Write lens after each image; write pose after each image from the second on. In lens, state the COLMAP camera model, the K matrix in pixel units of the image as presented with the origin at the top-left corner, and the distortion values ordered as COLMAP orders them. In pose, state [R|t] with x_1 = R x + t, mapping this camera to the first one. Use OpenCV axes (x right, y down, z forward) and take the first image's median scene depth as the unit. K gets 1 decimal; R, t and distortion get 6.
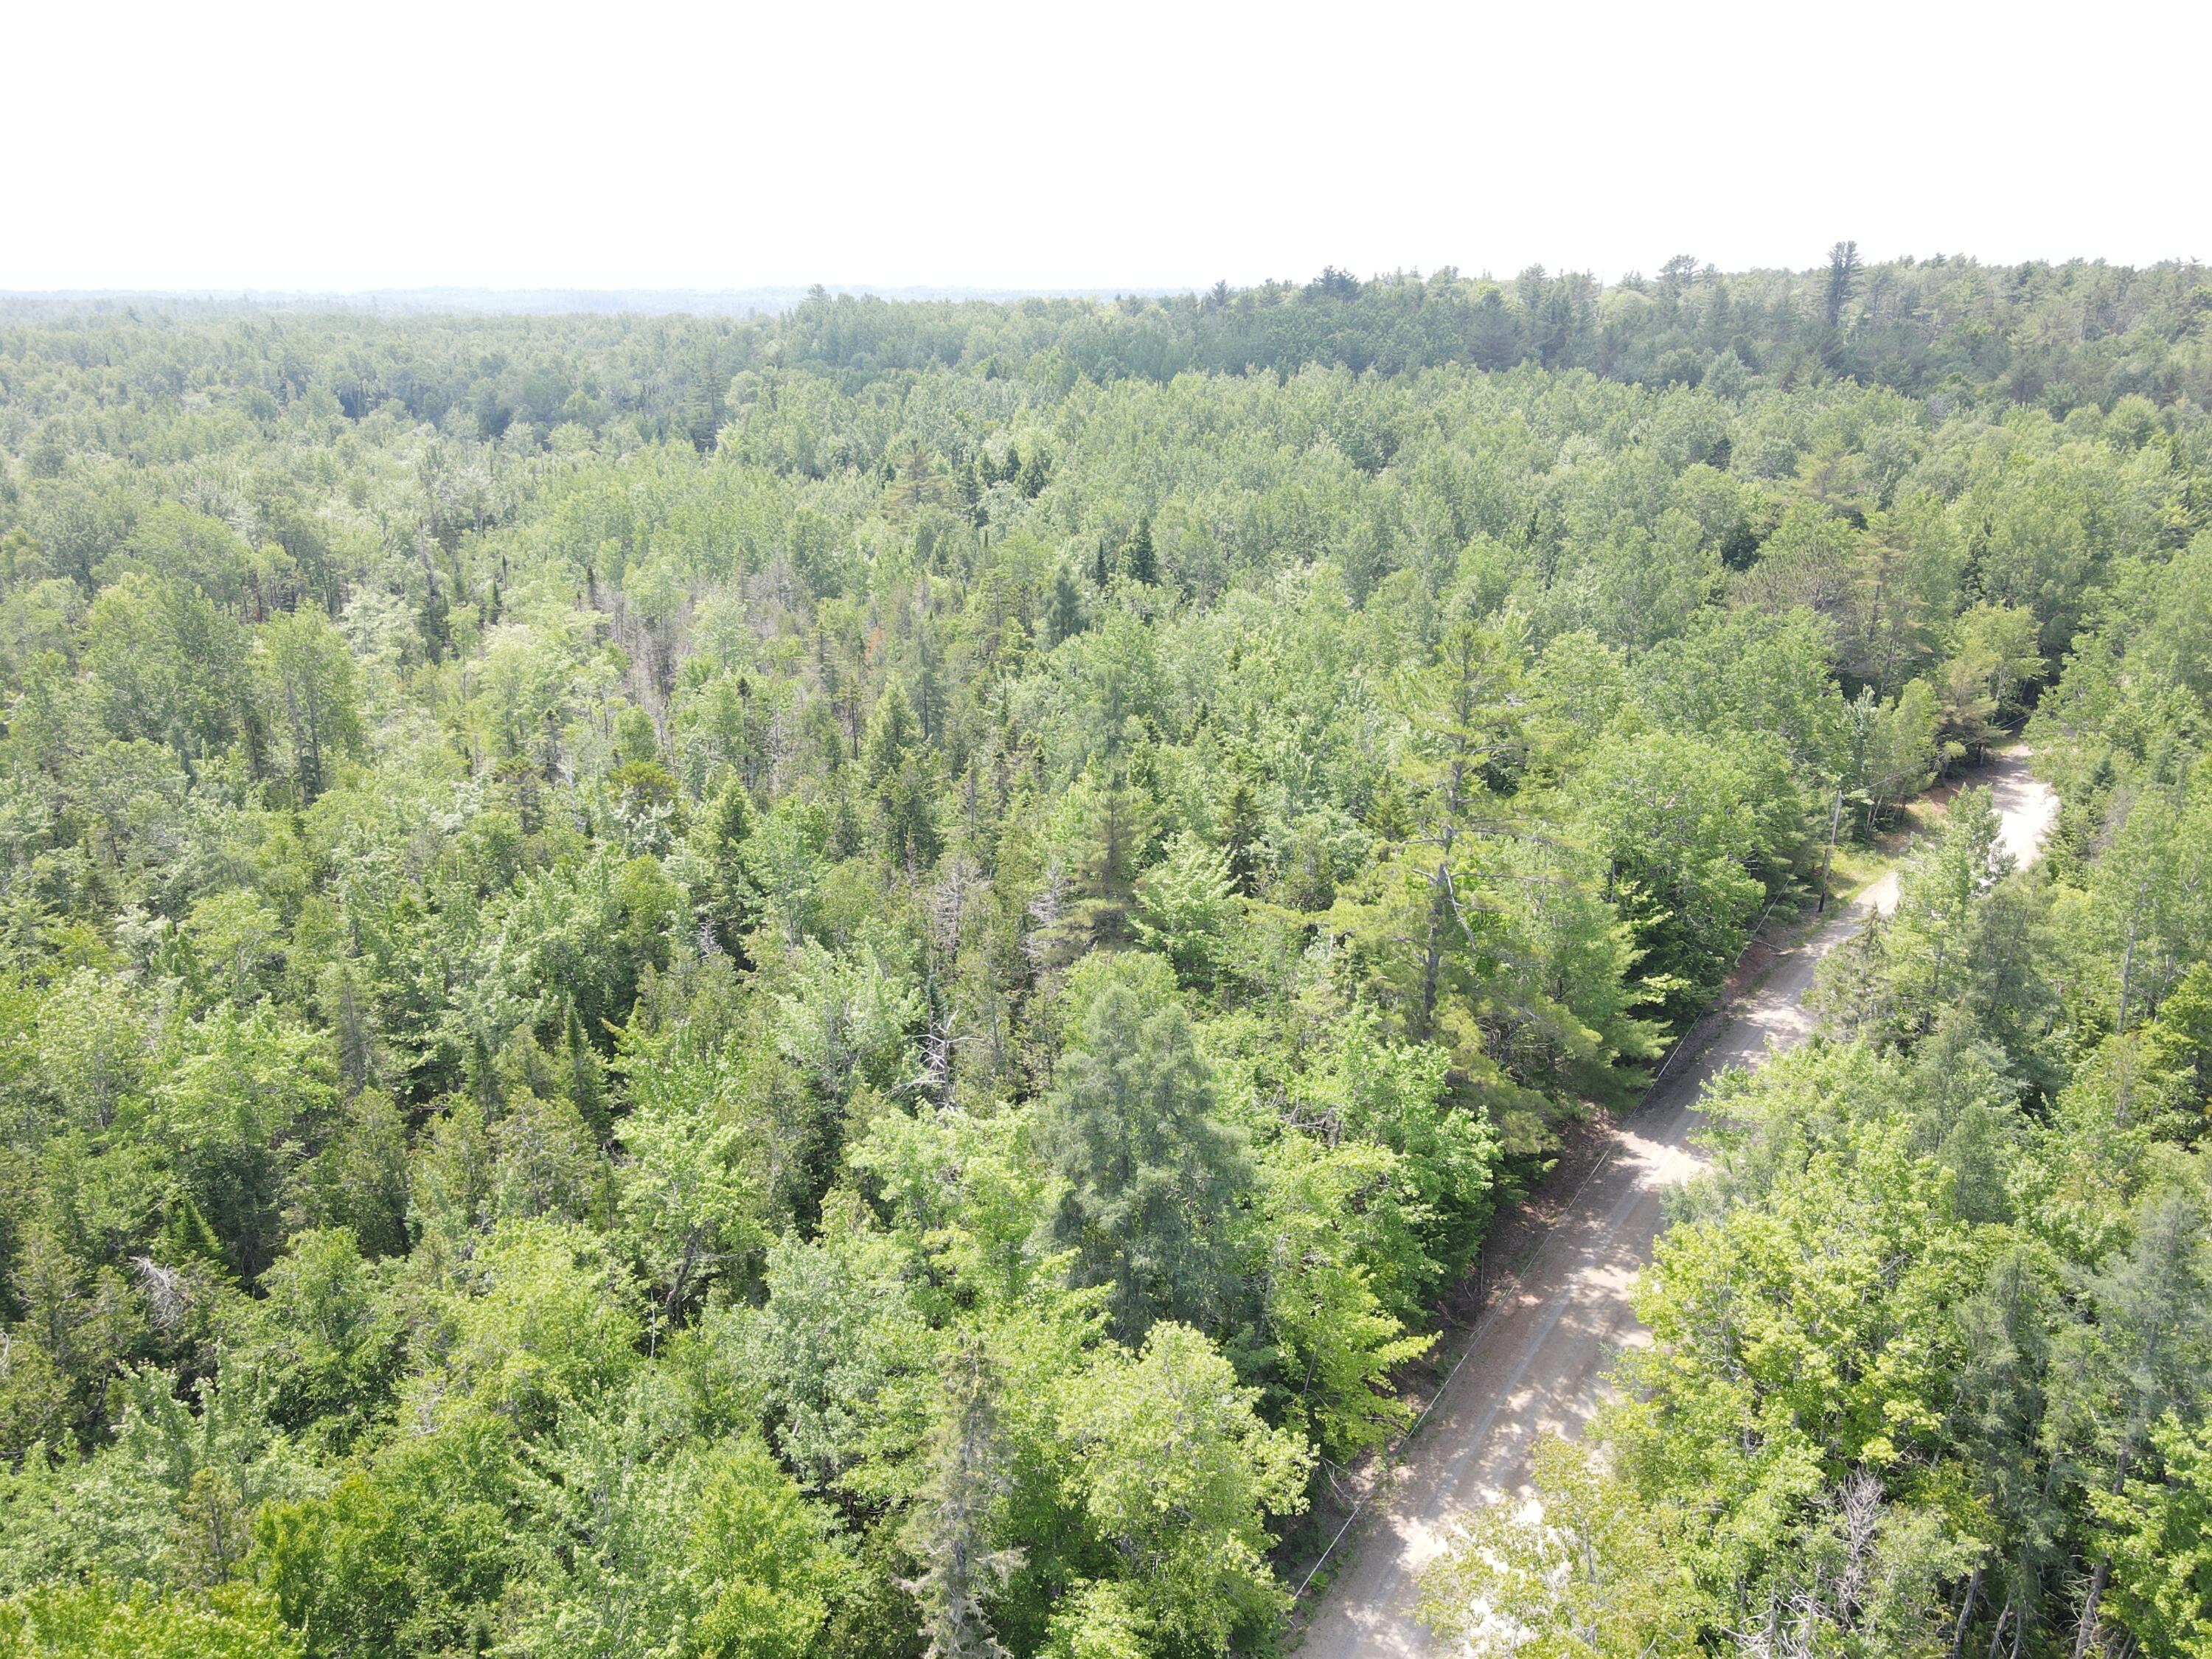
lens RADIAL K [[1626.9, 0, 1099.4], [0, 1626.9, 834.8], [0, 0, 1]] dist [0.001096, 0.016507]
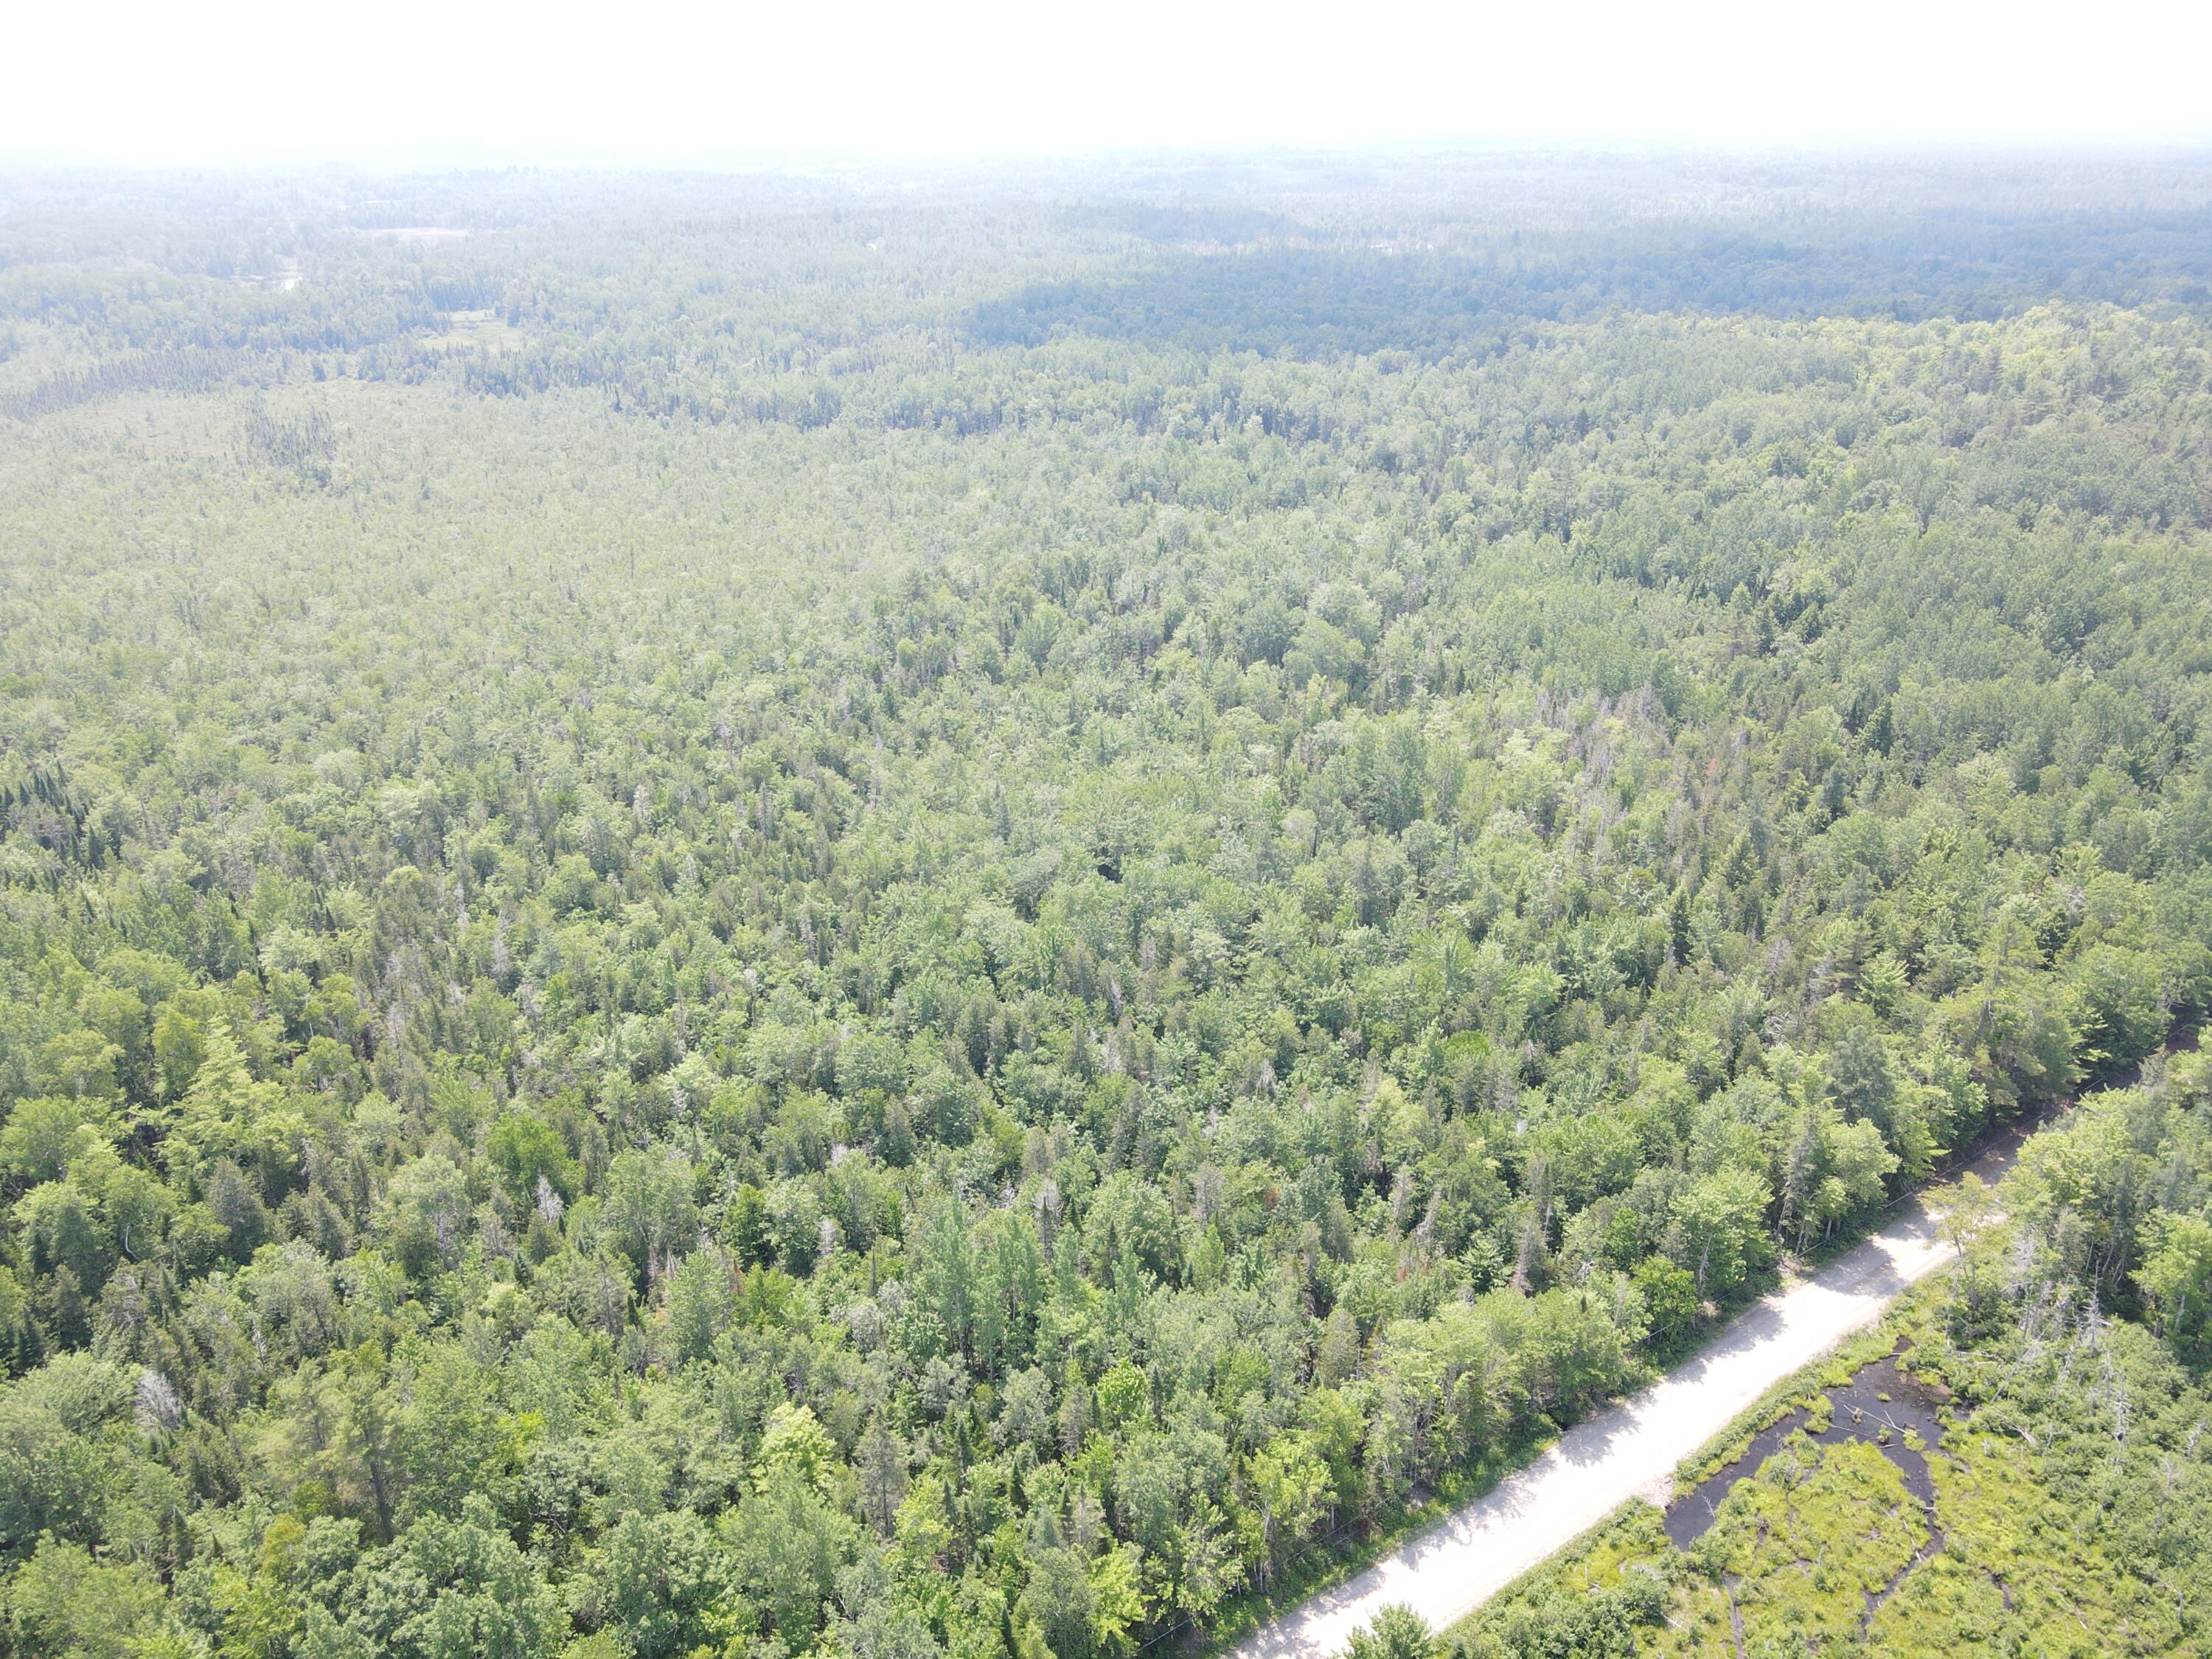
lens RADIAL K [[1626.9, 0, 1103.2], [0, 1626.9, 807.7], [0, 0, 1]] dist [0.001096, 0.016507]
pose [[0.917334, 0.154458, -0.366935, -0.223564], [-0.127455, 0.987102, 0.096876, -0.411697], [0.377166, -0.042100, 0.925188, -2.322239]]
